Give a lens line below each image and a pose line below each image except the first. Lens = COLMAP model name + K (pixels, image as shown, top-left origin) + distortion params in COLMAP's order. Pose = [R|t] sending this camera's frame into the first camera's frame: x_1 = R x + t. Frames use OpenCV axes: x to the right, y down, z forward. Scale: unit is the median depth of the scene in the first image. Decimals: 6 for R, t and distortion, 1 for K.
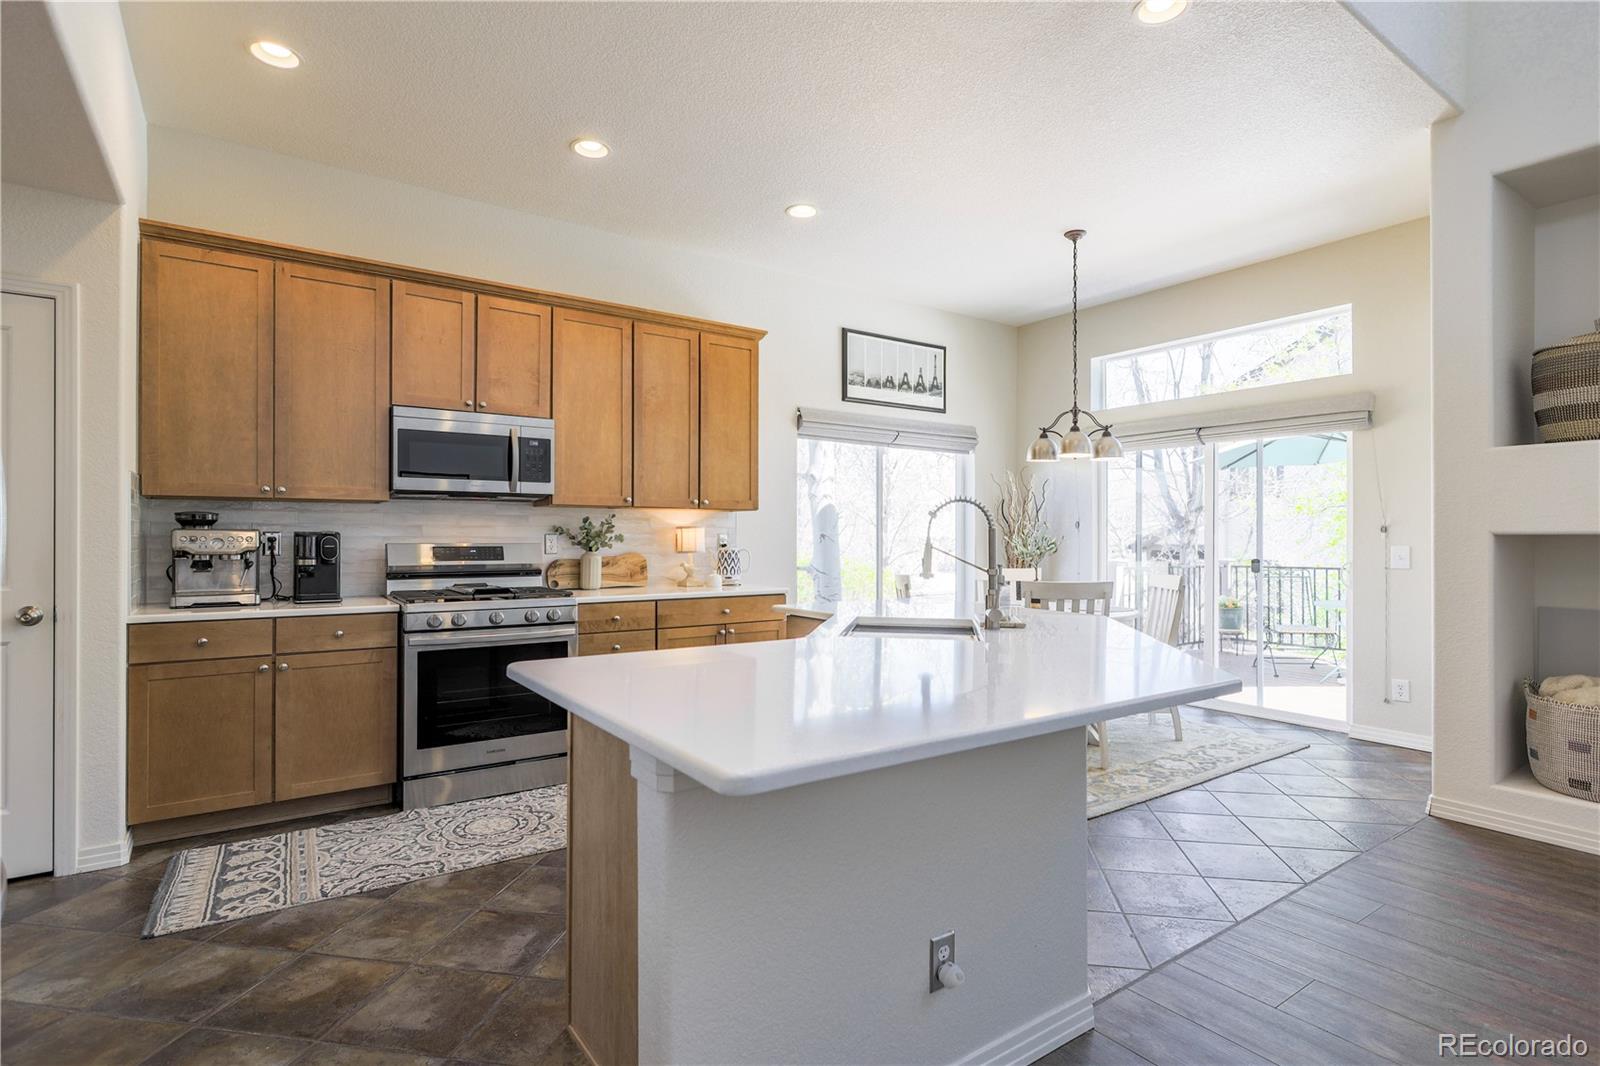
lens RADIAL K [[780.2, 0, 789.7], [0, 780.2, 533.4], [0, 0, 1]] dist [-0.006467, 0.000393]
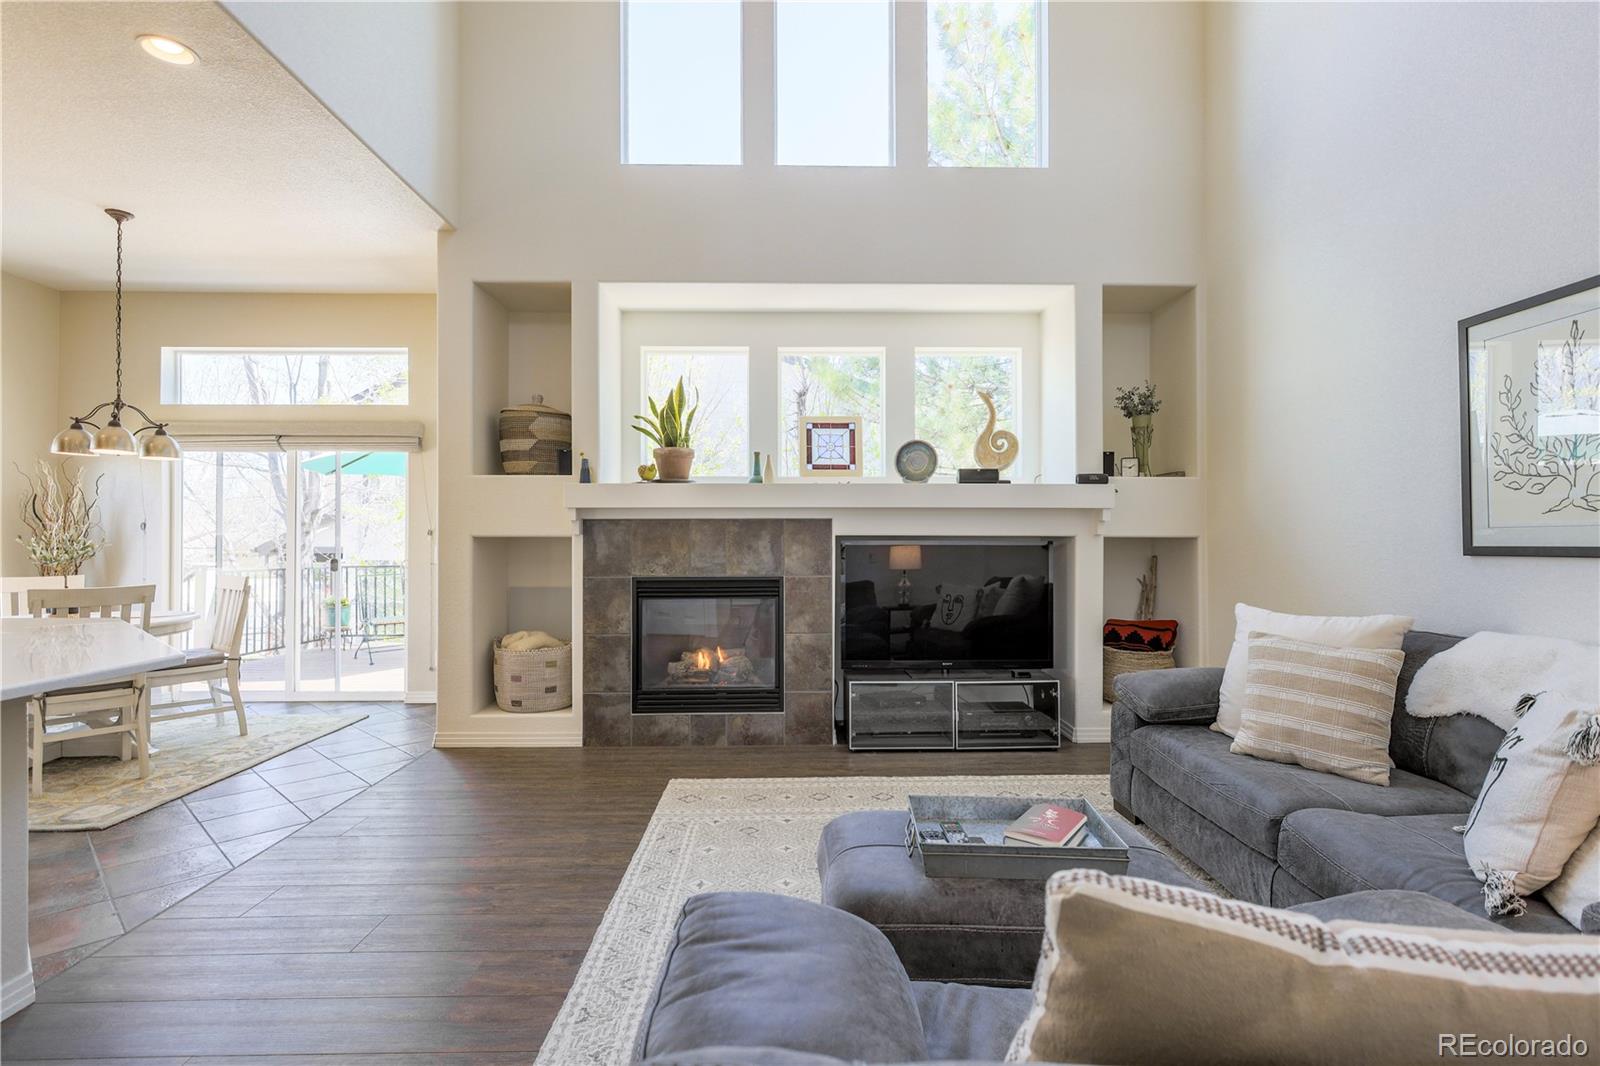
lens RADIAL K [[780.2, 0, 796.6], [0, 780.2, 534.6], [0, 0, 1]] dist [-0.006467, 0.000393]
pose [[0.542419, 0.003623, 0.840101, 0.027882], [-0.002373, 0.999993, -0.002780, -0.000306], [-0.840105, -0.000486, 0.542423, -0.184847]]
